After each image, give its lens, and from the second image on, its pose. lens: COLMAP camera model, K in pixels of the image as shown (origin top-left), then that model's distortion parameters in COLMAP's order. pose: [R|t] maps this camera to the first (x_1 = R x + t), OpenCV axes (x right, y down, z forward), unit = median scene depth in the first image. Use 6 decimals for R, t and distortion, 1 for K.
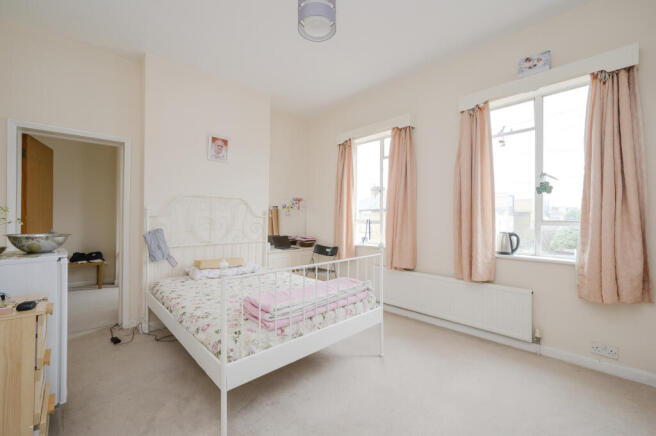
lens RADIAL K [[281.0, 0, 328.0], [0, 281.0, 218.0], [0, 0, 1]] dist [0.000080, -0.000016]
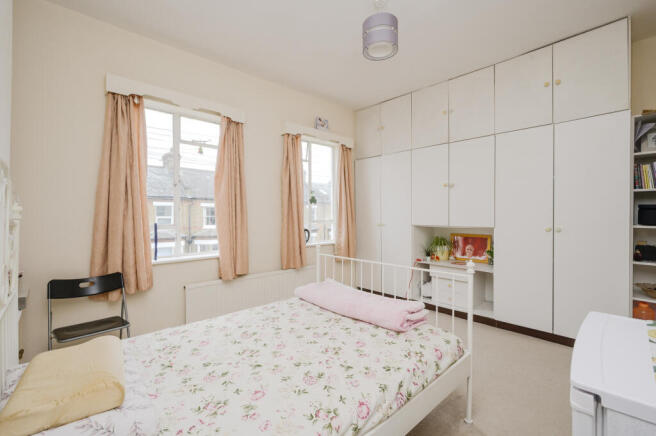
lens RADIAL K [[291.9, 0, 328.0], [0, 291.9, 218.0], [0, 0, 1]] dist [-0.000428, -0.000045]
pose [[-0.006718, 0.009542, 0.999932, -0.674436], [0.022434, 0.999704, -0.009389, 0.008430], [-0.999726, 0.022369, -0.006931, 0.701614]]
